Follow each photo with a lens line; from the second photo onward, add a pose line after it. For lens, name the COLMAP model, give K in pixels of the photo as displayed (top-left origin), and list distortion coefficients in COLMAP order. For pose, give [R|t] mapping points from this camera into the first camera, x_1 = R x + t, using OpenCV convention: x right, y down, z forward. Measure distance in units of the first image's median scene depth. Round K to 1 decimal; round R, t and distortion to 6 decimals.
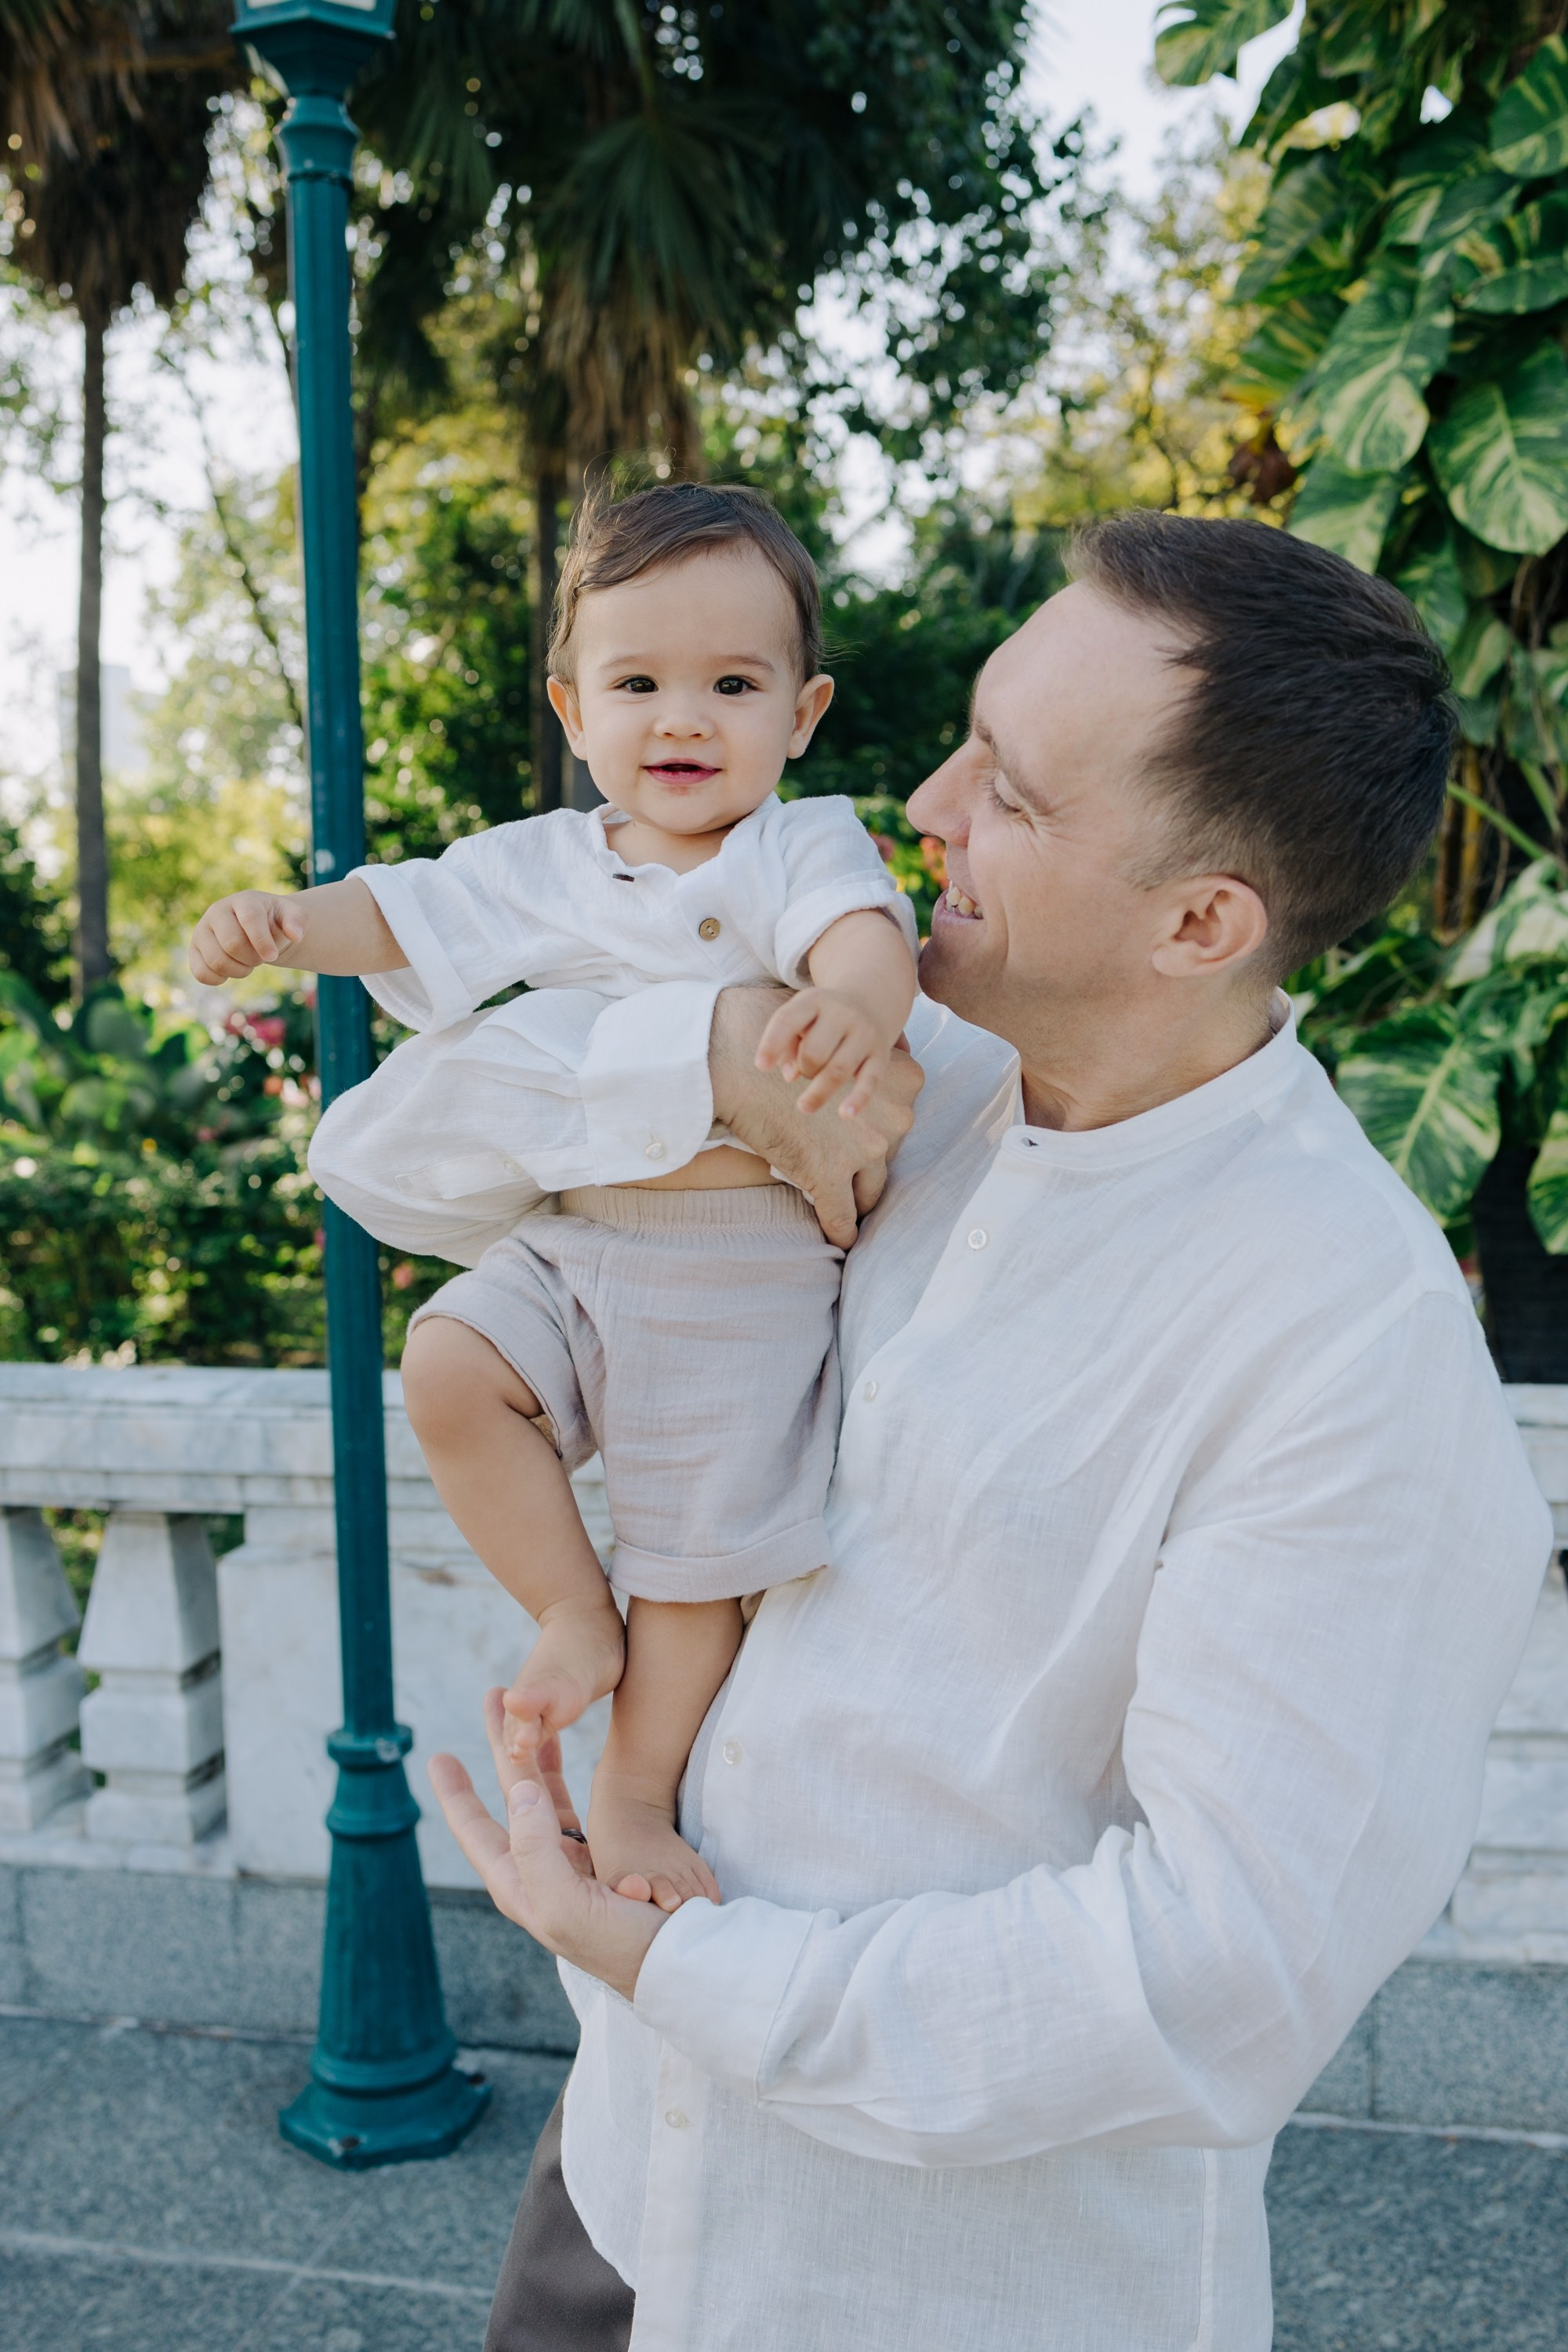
lens RADIAL K [[2339.4, 0, 765.2], [0, 2339.4, 1162.4], [0, 0, 1]] dist [0.031080, 0.000000]
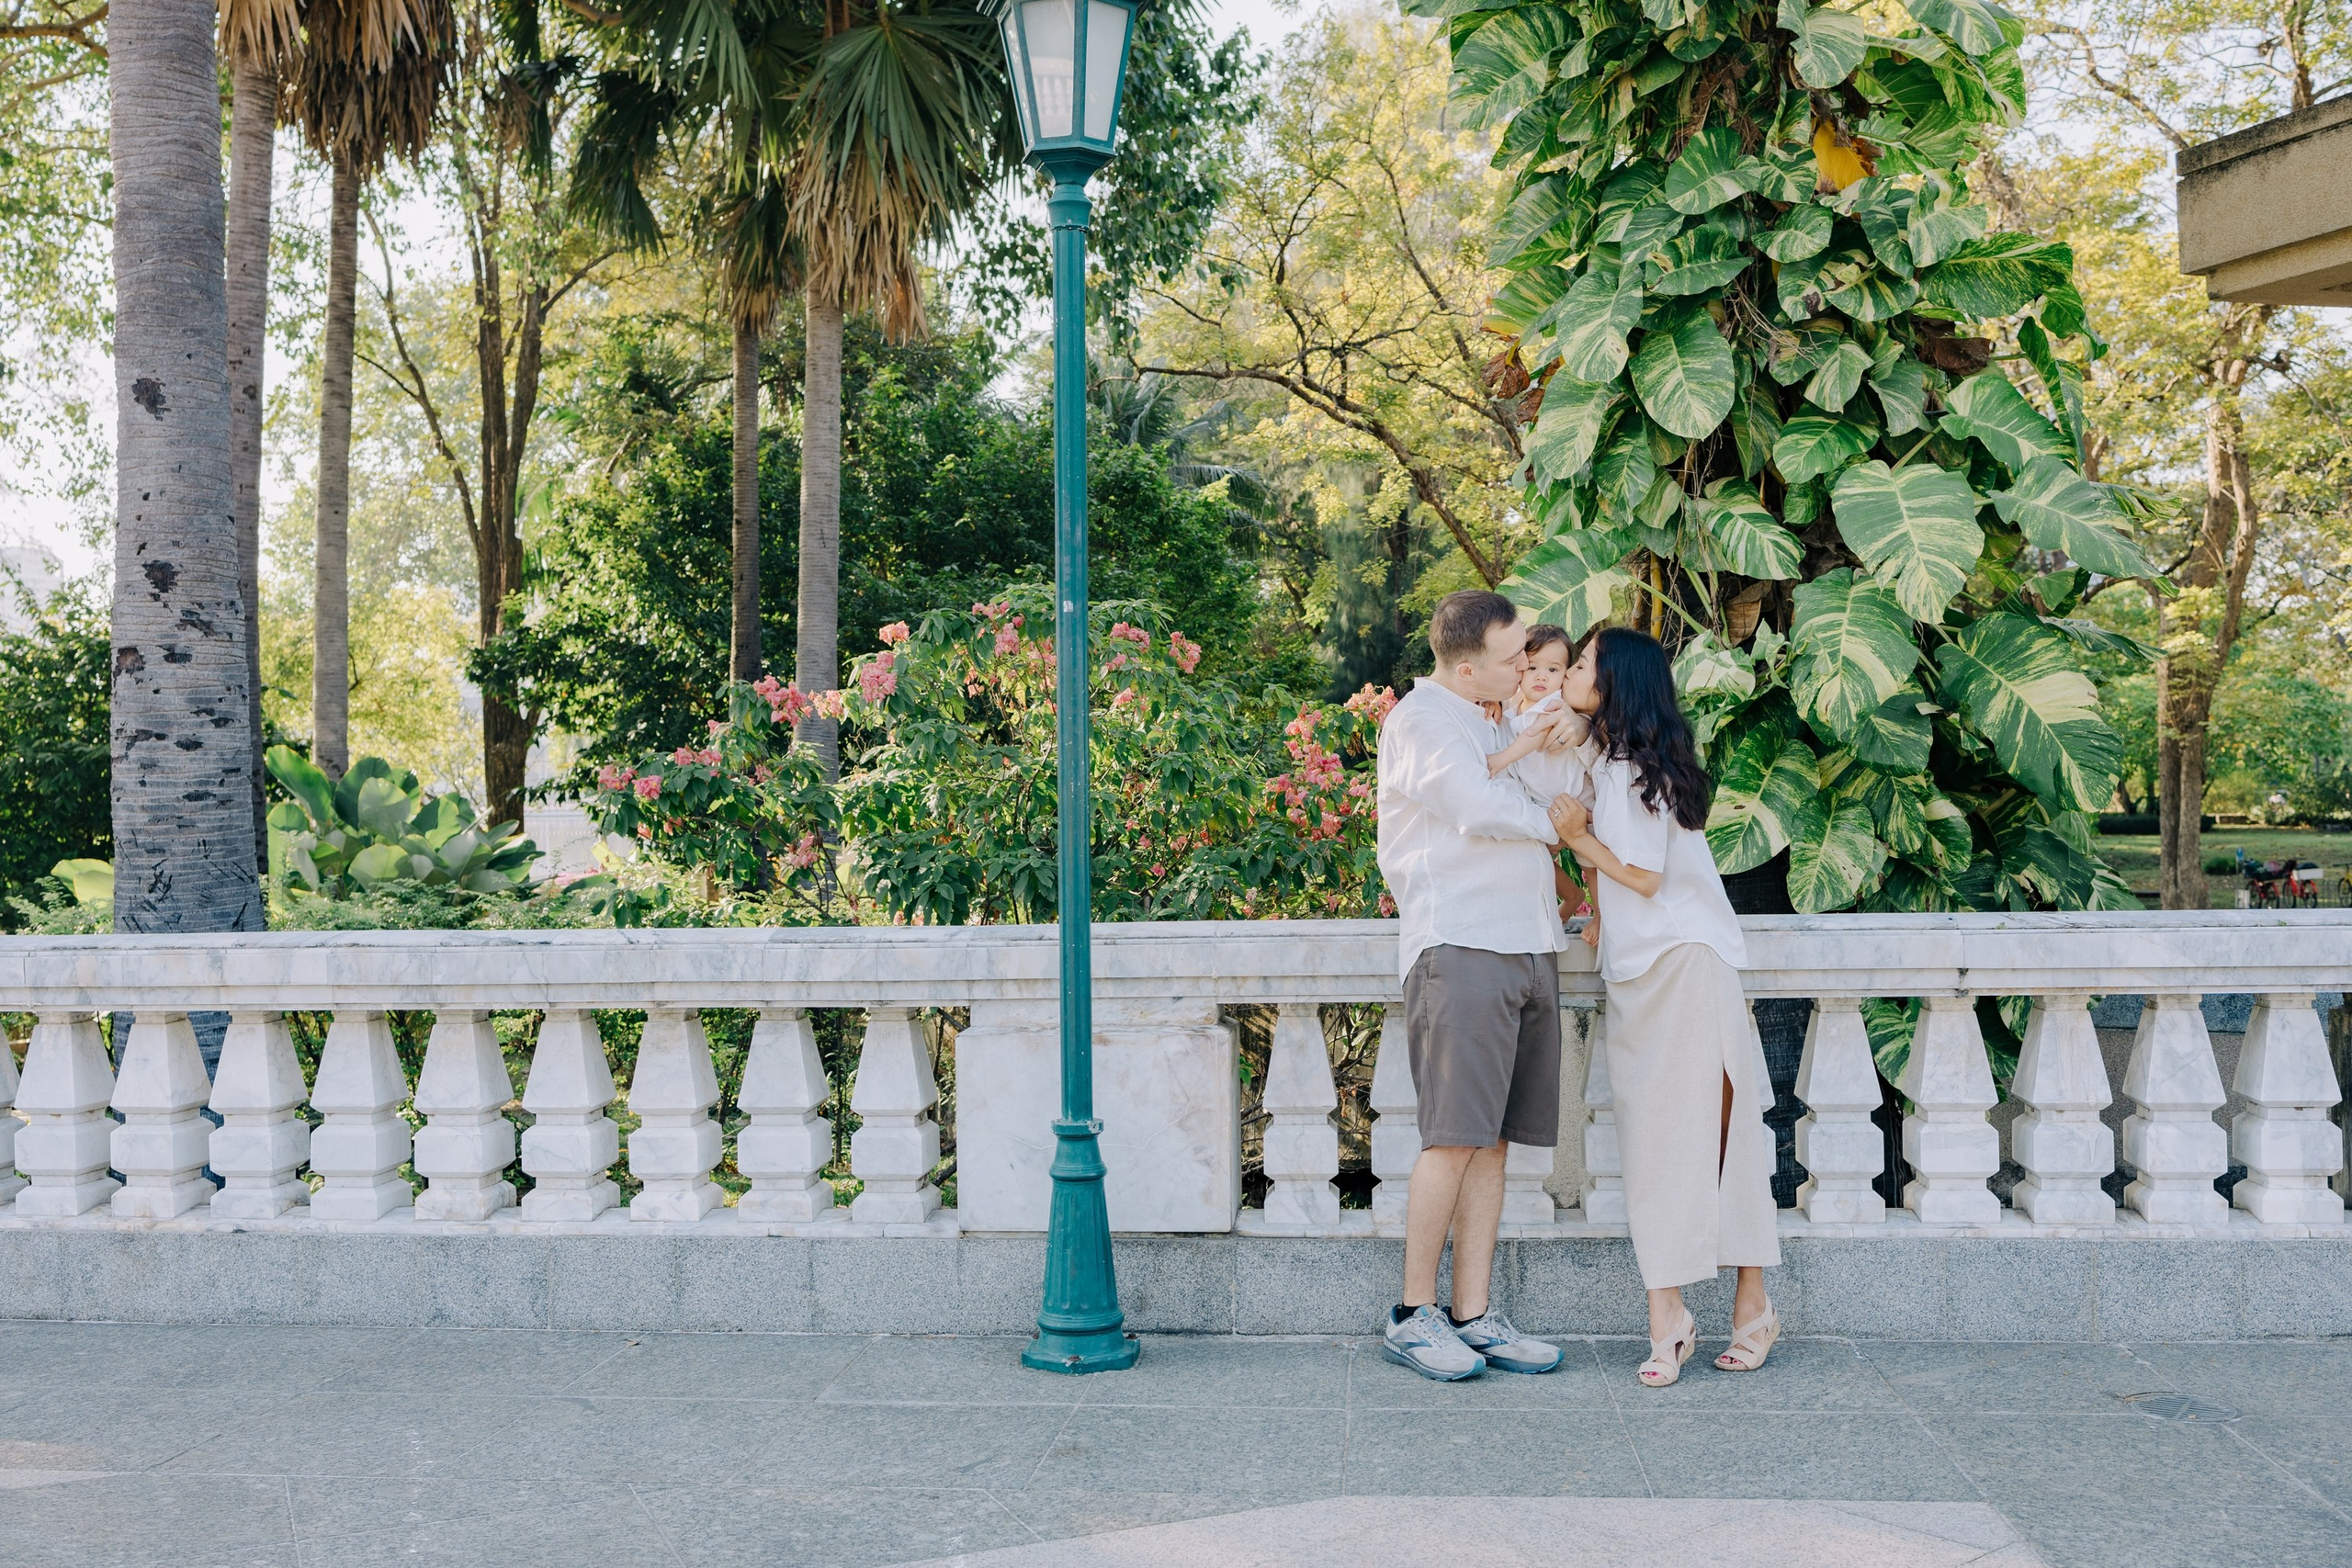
lens RADIAL K [[2339.2, 0, 1185.5], [0, 2339.2, 779.2], [0, 0, 1]] dist [0.031080, 0.000000]
pose [[0.989595, 0.006900, 0.143719, -0.235345], [0.005694, 0.996189, -0.087032, 0.103397], [-0.143772, 0.086944, 0.985784, -0.481189]]
